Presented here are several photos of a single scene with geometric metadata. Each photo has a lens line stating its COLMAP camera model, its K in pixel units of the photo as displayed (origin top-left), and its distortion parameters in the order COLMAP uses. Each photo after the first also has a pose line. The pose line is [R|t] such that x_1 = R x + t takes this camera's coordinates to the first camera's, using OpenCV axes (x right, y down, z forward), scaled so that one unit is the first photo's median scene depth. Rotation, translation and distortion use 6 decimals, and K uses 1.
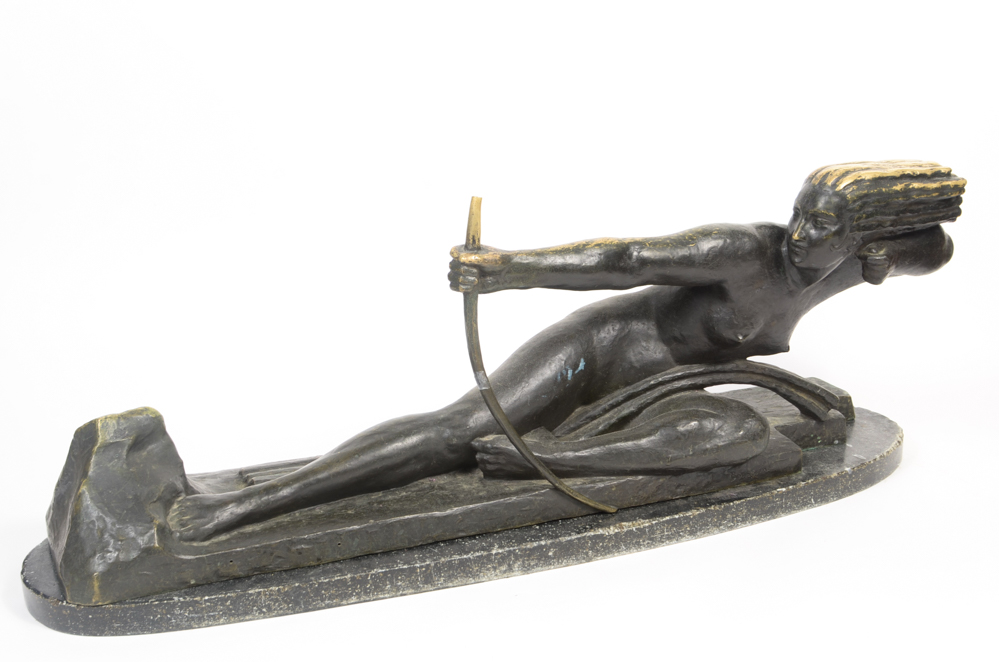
lens RADIAL K [[1452.3, 0, 499.5], [0, 1452.3, 331.0], [0, 0, 1]] dist [0.019683, -0.033710]
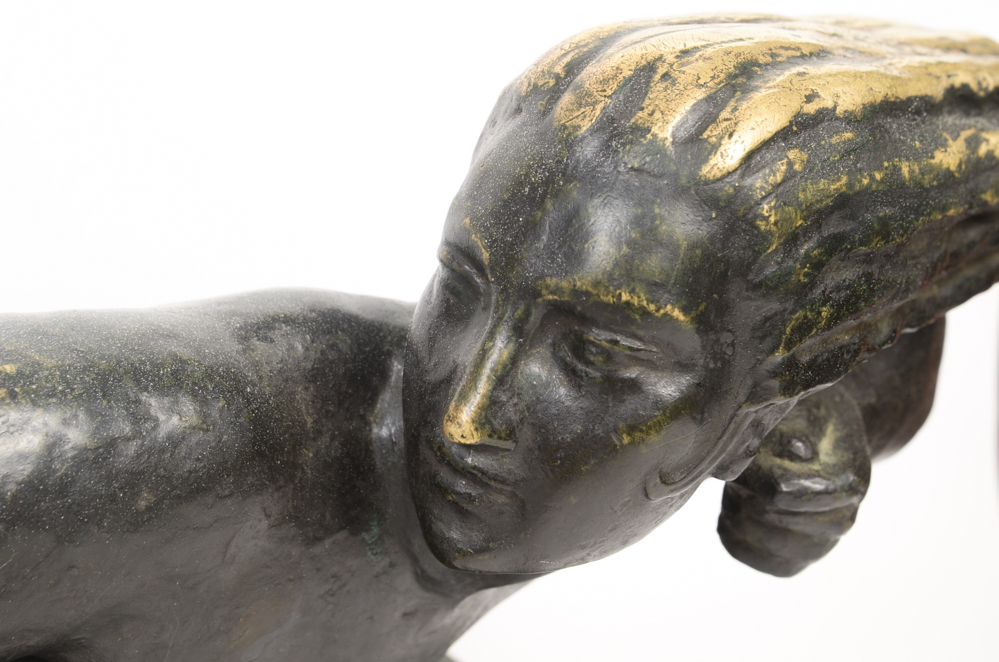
lens RADIAL K [[1452.3, 0, 499.5], [0, 1452.3, 331.0], [0, 0, 1]] dist [0.019683, -0.033710]
pose [[0.950833, -0.008375, 0.309590, 0.154664], [-0.020645, 0.995697, 0.090340, -0.092529], [-0.309014, -0.092290, 0.946569, 0.837061]]
